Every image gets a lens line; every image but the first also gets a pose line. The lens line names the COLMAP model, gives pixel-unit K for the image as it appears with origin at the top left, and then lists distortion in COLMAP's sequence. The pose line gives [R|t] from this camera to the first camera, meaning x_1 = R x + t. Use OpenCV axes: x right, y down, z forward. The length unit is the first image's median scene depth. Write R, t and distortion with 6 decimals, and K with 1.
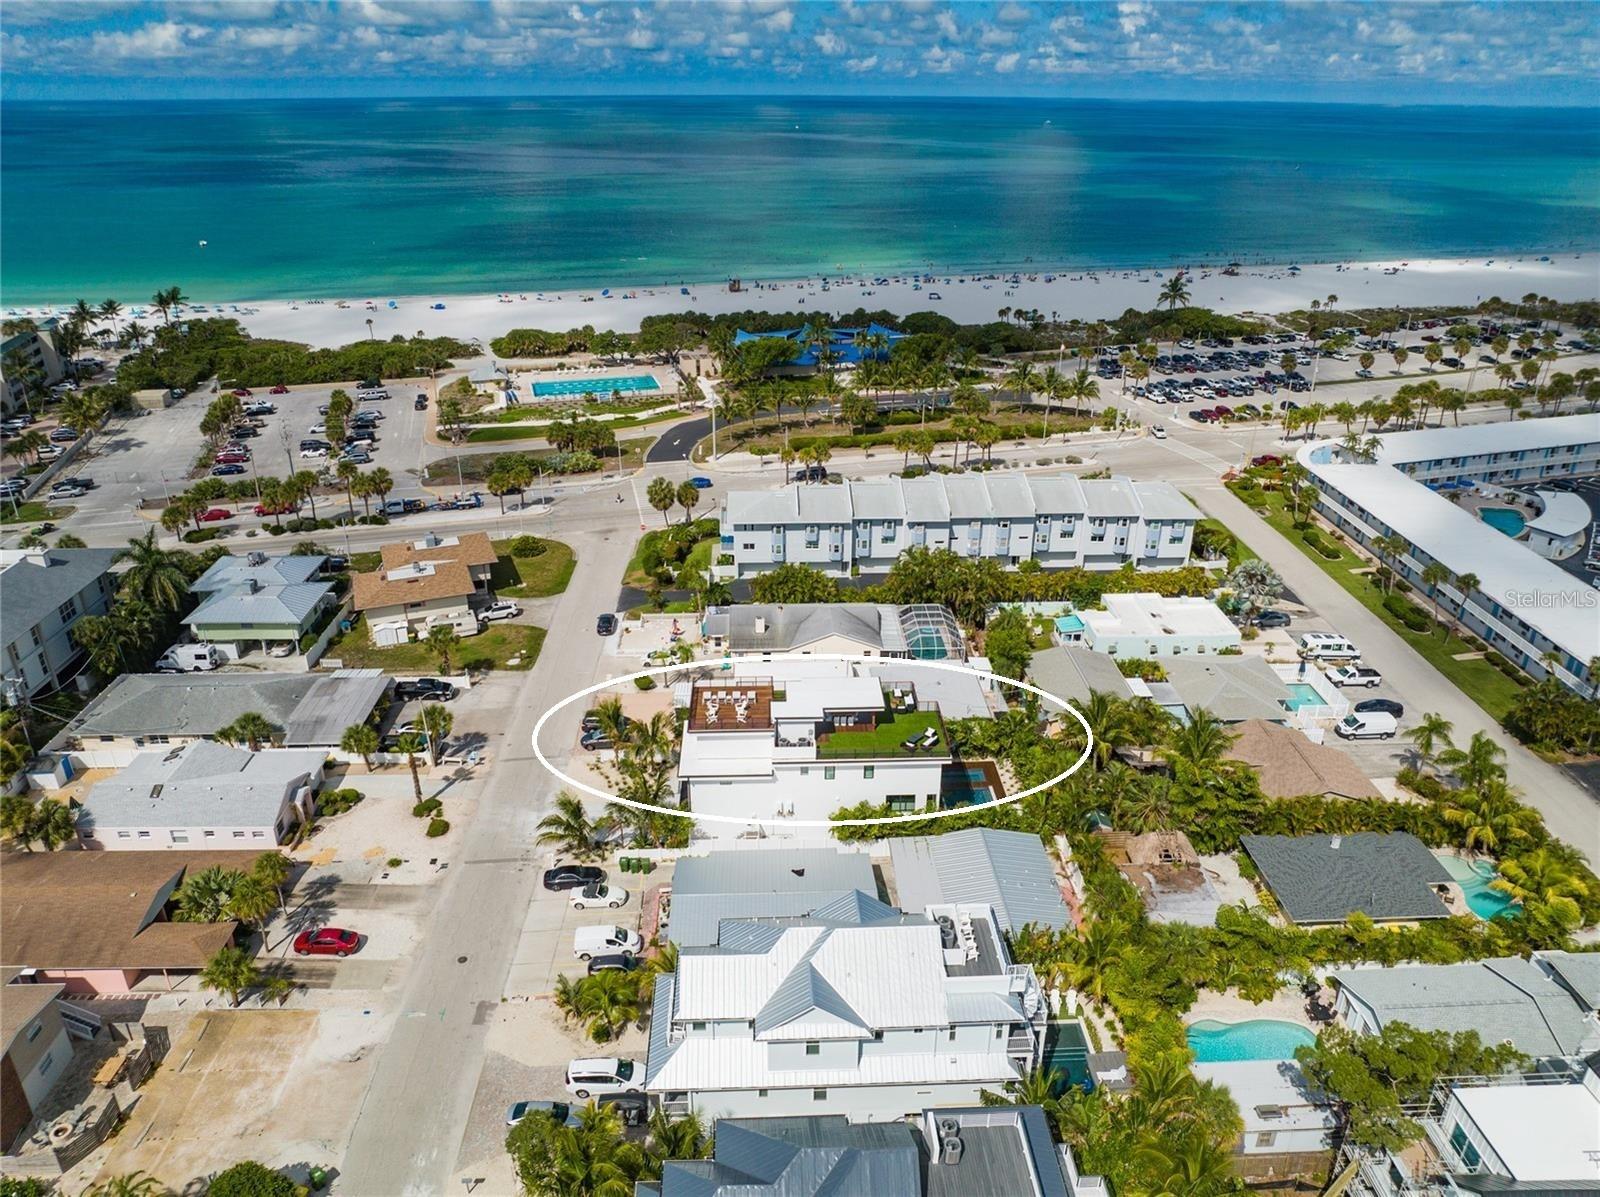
lens RADIAL K [[1122.9, 0, 800.0], [0, 1122.9, 598.5], [0, 0, 1]] dist [-0.048556, 0.023496]
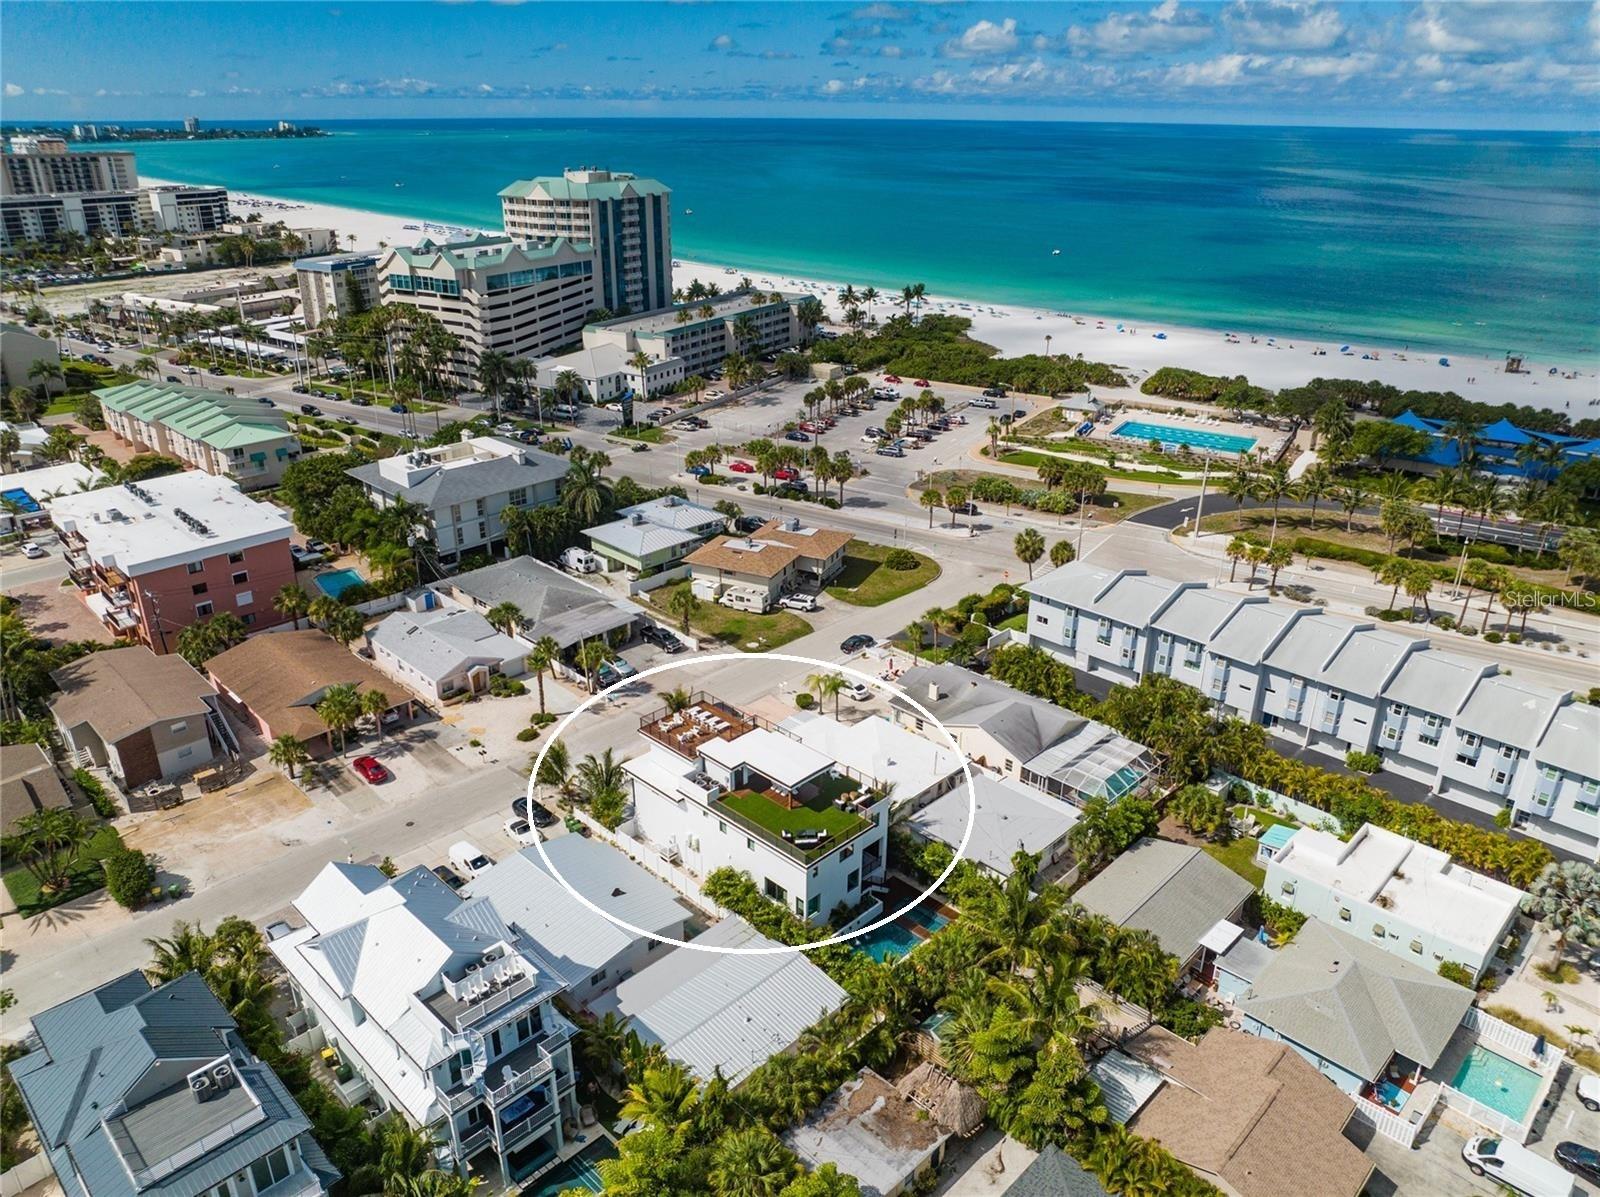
lens RADIAL K [[1122.9, 0, 800.0], [0, 1122.9, 598.5], [0, 0, 1]] dist [-0.048556, 0.023496]
pose [[0.684693, 0.290032, -0.668638, 0.419929], [-0.304261, 0.947391, 0.099379, -0.092893], [0.662284, 0.135396, 0.736918, 0.196698]]
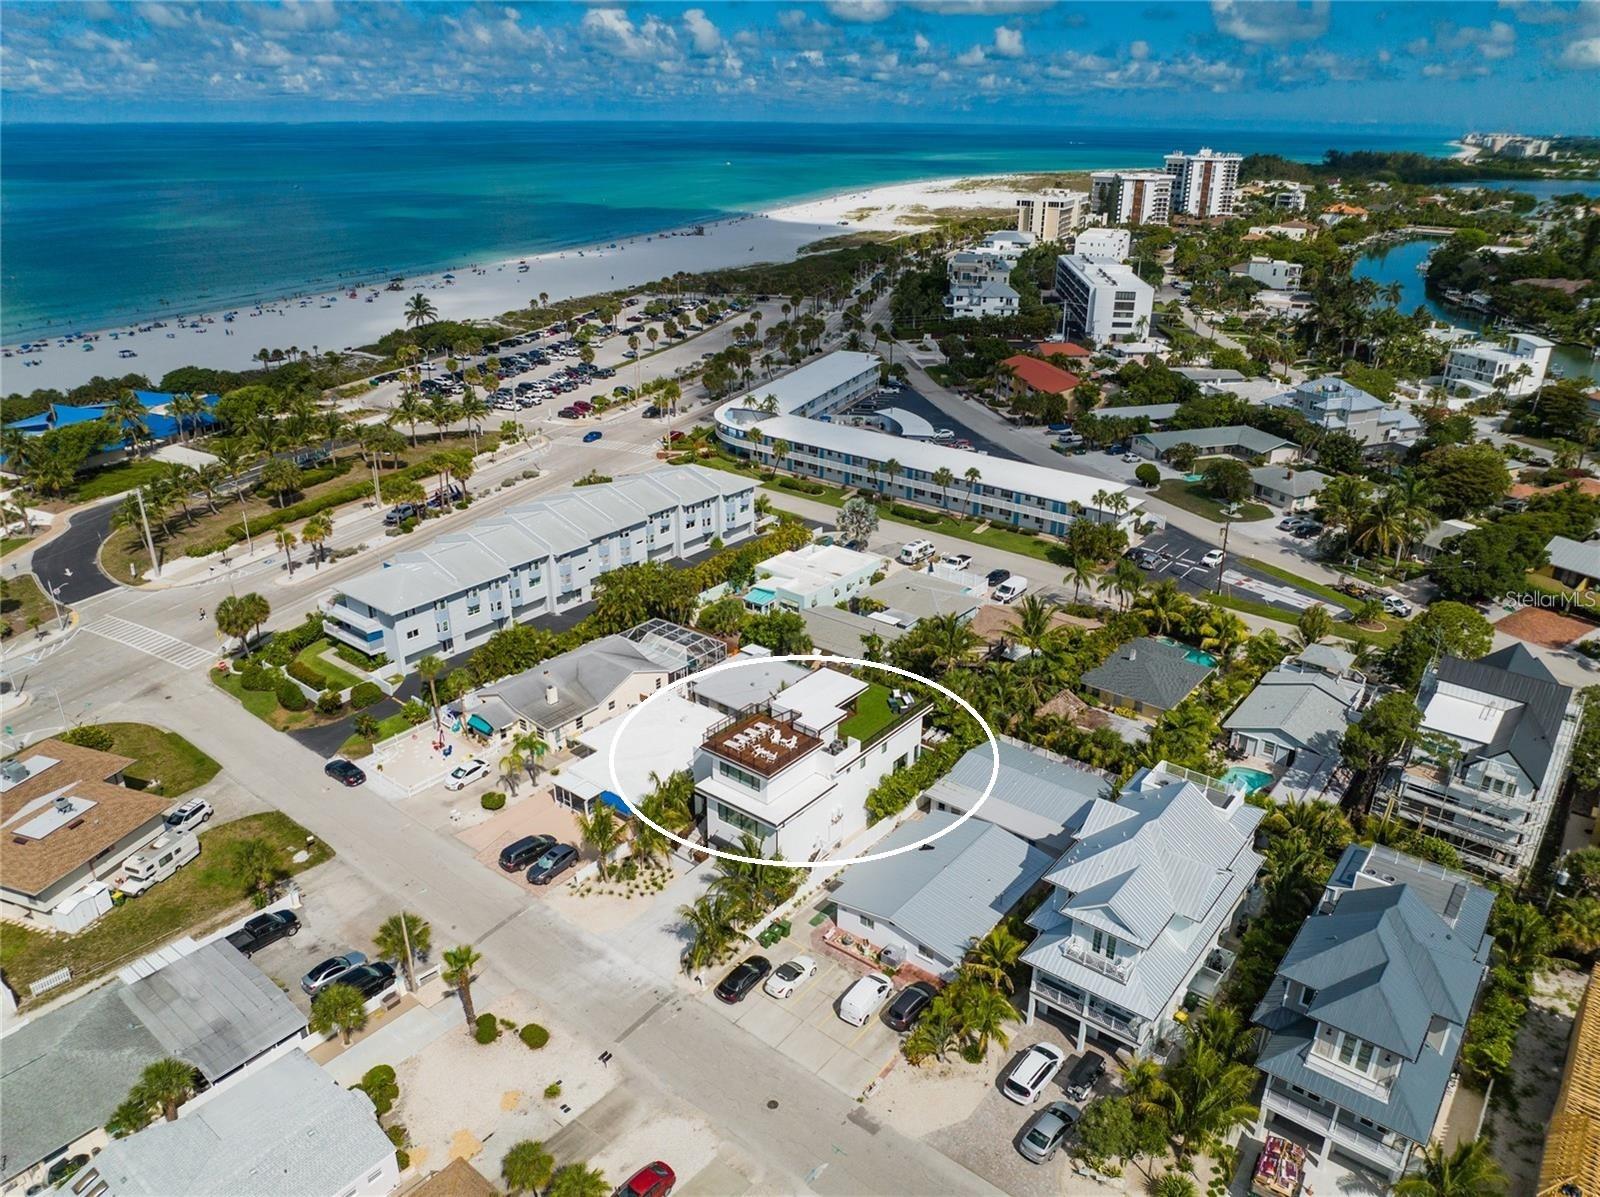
lens RADIAL K [[1122.9, 0, 800.0], [0, 1122.9, 598.5], [0, 0, 1]] dist [-0.048556, 0.023496]
pose [[0.651343, -0.295979, 0.698676, -0.440969], [0.306214, 0.945008, 0.114863, -0.079207], [-0.694252, 0.139129, 0.706157, 0.182380]]
